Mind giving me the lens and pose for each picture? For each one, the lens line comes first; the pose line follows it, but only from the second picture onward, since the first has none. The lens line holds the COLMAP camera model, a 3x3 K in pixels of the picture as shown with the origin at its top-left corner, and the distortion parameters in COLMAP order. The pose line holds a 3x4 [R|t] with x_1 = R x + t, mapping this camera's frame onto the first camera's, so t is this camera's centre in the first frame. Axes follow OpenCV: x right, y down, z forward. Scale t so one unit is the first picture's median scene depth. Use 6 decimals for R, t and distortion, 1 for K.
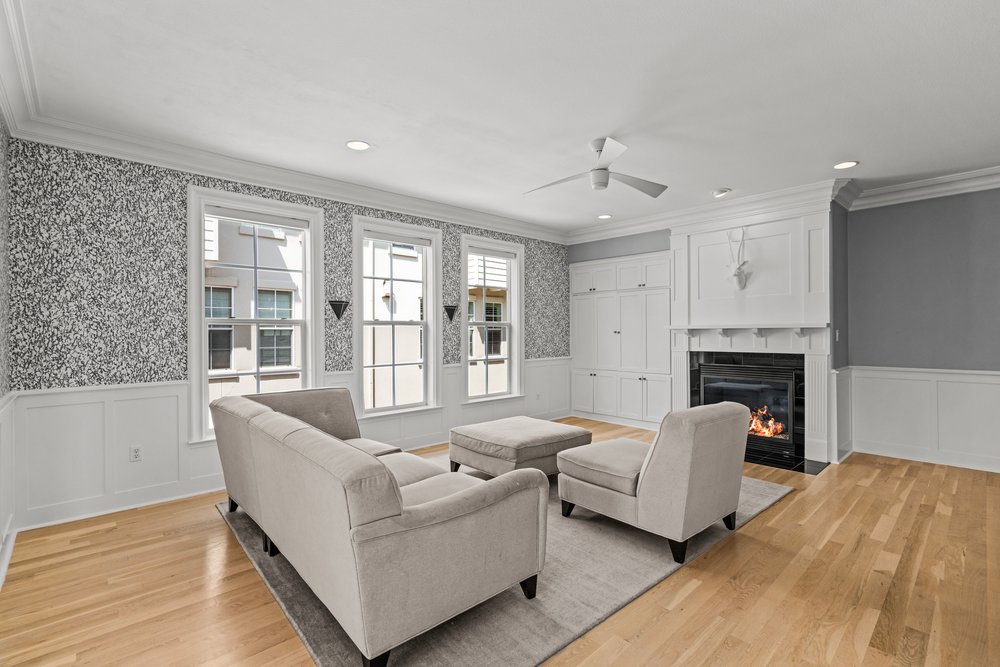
lens RADIAL K [[458.0, 0, 500.3], [0, 458.0, 332.3], [0, 0, 1]] dist [0.003799, 0.000199]
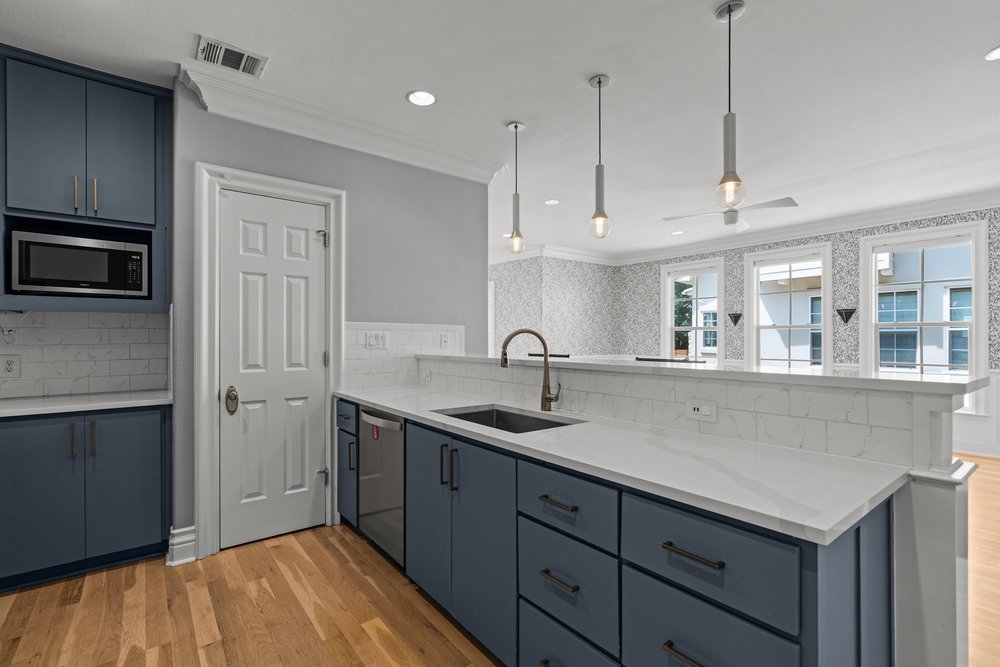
lens RADIAL K [[458.0, 0, 499.5], [0, 458.0, 335.4], [0, 0, 1]] dist [0.003799, 0.000199]
pose [[-0.082249, 0.002354, -0.996609, 1.074367], [0.002887, 0.999994, 0.002124, -0.000877], [0.996608, -0.002702, -0.082255, 0.298992]]
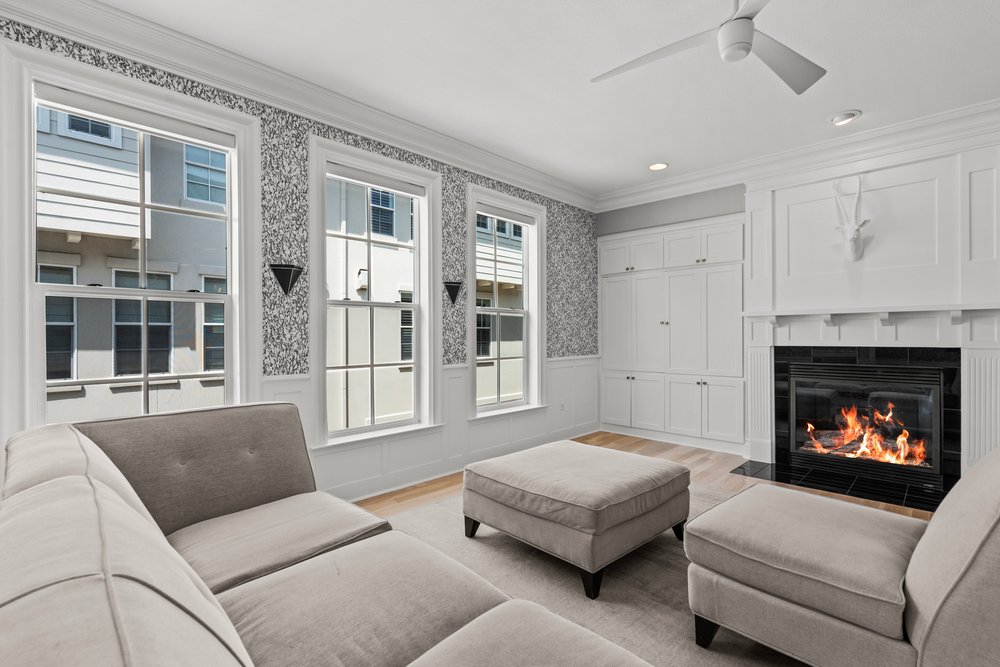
lens RADIAL K [[458.0, 0, 501.1], [0, 458.0, 335.3], [0, 0, 1]] dist [0.003799, 0.000199]
pose [[0.998683, -0.000140, 0.051310, -0.073799], [0.000165, 1.000000, -0.000479, 0.025949], [-0.051310, 0.000487, 0.998683, 0.298632]]
